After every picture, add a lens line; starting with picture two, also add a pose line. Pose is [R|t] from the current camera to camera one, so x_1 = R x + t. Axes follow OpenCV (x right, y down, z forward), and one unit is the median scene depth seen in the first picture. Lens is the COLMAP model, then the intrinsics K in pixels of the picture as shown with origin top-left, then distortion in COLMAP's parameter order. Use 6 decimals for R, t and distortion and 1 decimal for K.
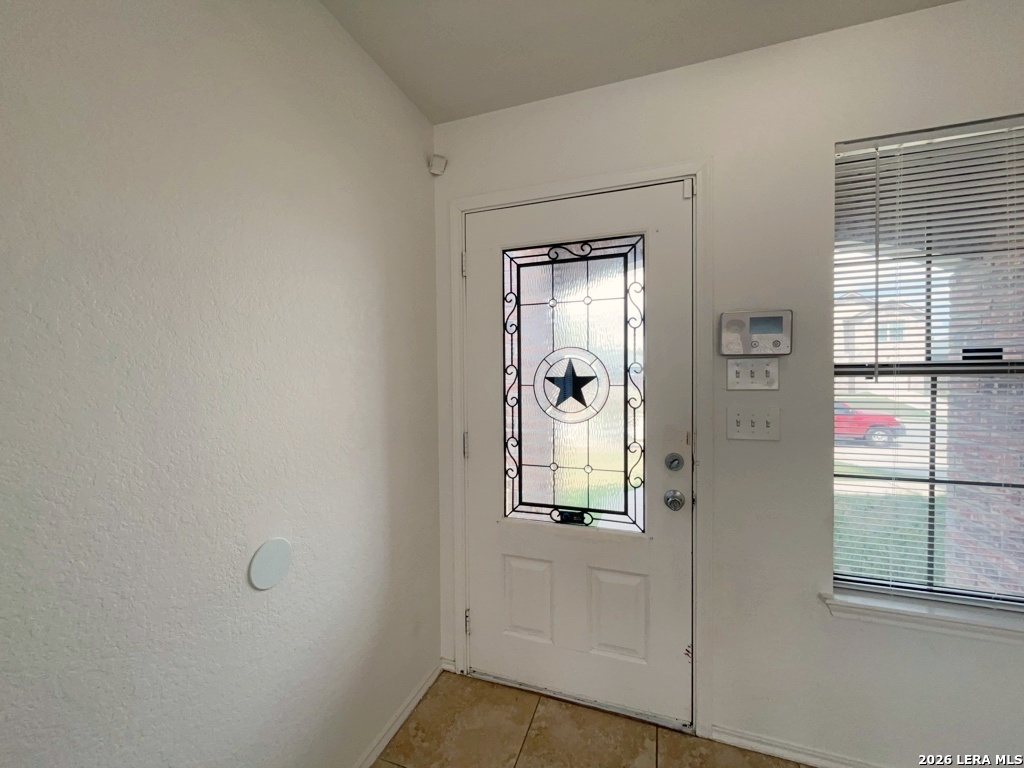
lens RADIAL K [[413.8, 0, 513.3], [0, 413.8, 385.4], [0, 0, 1]] dist [-0.002873, -0.000116]
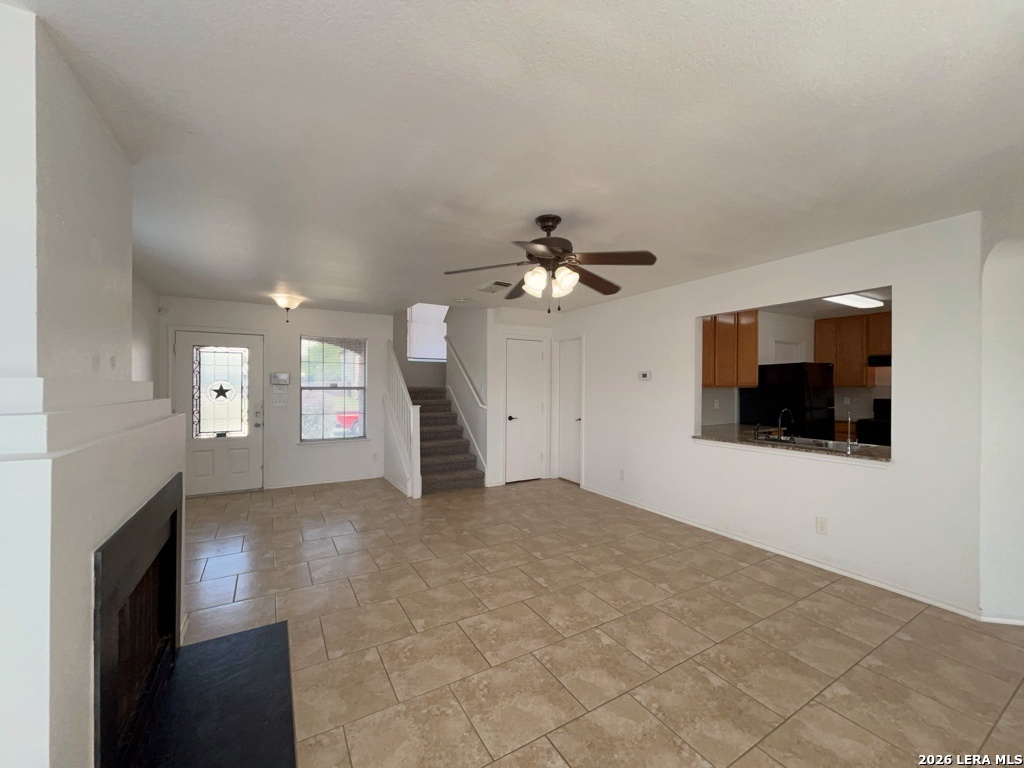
lens RADIAL K [[413.8, 0, 512.3], [0, 413.8, 387.8], [0, 0, 1]] dist [-0.002873, -0.000116]
pose [[0.645579, 0.007138, 0.763660, -0.827222], [0.003711, 0.999915, -0.012483, 0.014250], [-0.763684, 0.010893, 0.645498, -2.697111]]
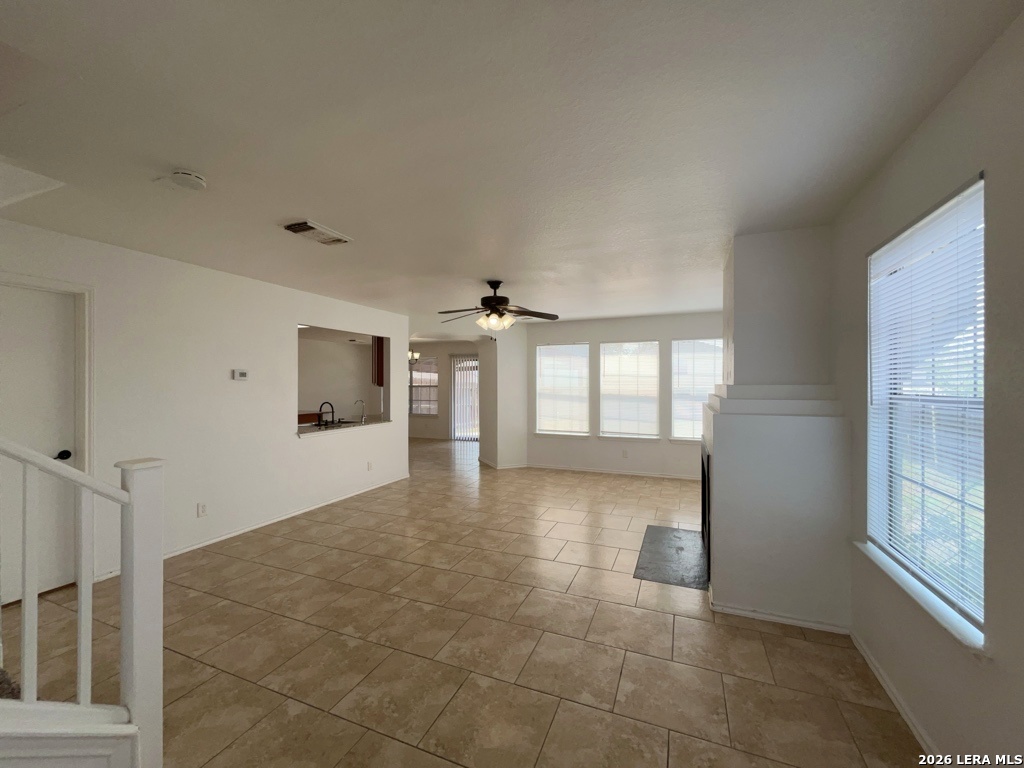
lens RADIAL K [[413.8, 0, 512.1], [0, 413.8, 383.5], [0, 0, 1]] dist [-0.002873, -0.000116]
pose [[-0.998433, 0.009645, 0.055121, 1.161955], [0.010460, 0.999840, 0.014509, -0.152413], [-0.054972, 0.015062, -0.998374, 3.856407]]
